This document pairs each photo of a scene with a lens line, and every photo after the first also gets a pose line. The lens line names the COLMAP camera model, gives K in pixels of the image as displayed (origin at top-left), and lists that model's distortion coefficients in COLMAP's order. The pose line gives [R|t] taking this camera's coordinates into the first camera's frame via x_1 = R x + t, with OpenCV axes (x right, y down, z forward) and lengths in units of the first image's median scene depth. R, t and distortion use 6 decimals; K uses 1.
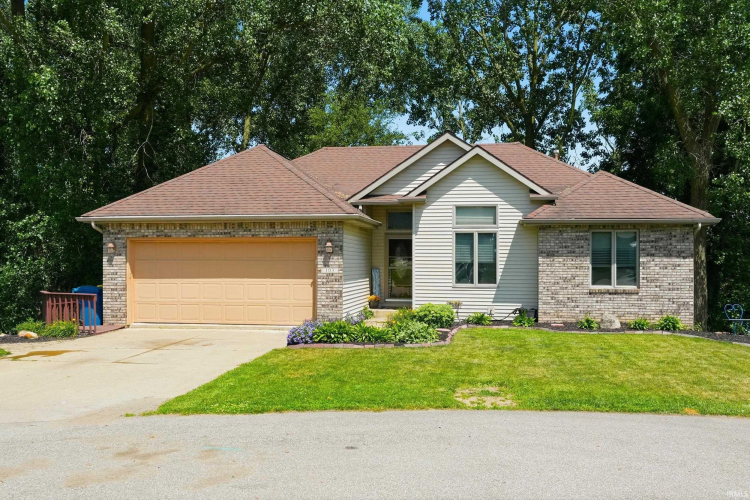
lens RADIAL K [[664.4, 0, 374.6], [0, 664.4, 249.8], [0, 0, 1]] dist [0.011520, 0.010048]
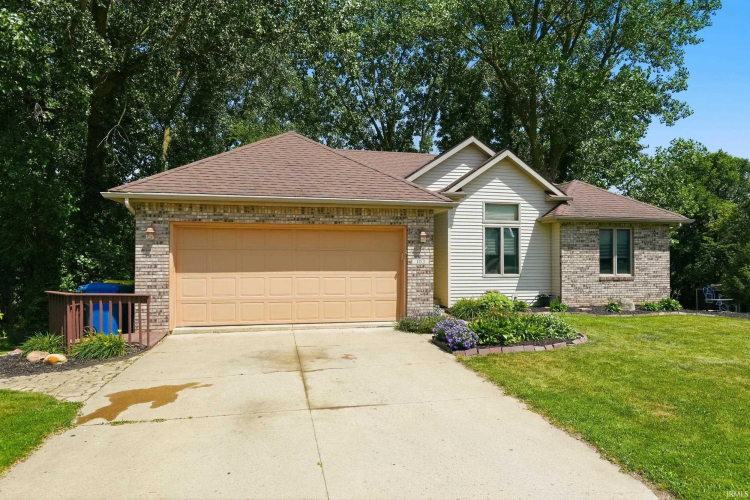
lens RADIAL K [[449.0, 0, 375.9], [0, 449.0, 253.2], [0, 0, 1]] dist [0.016126, -0.001020]
pose [[0.931544, 0.004394, 0.363602, -0.335965], [-0.006166, 0.999974, 0.003712, 0.016169], [-0.363576, -0.005700, 0.931547, 0.404879]]
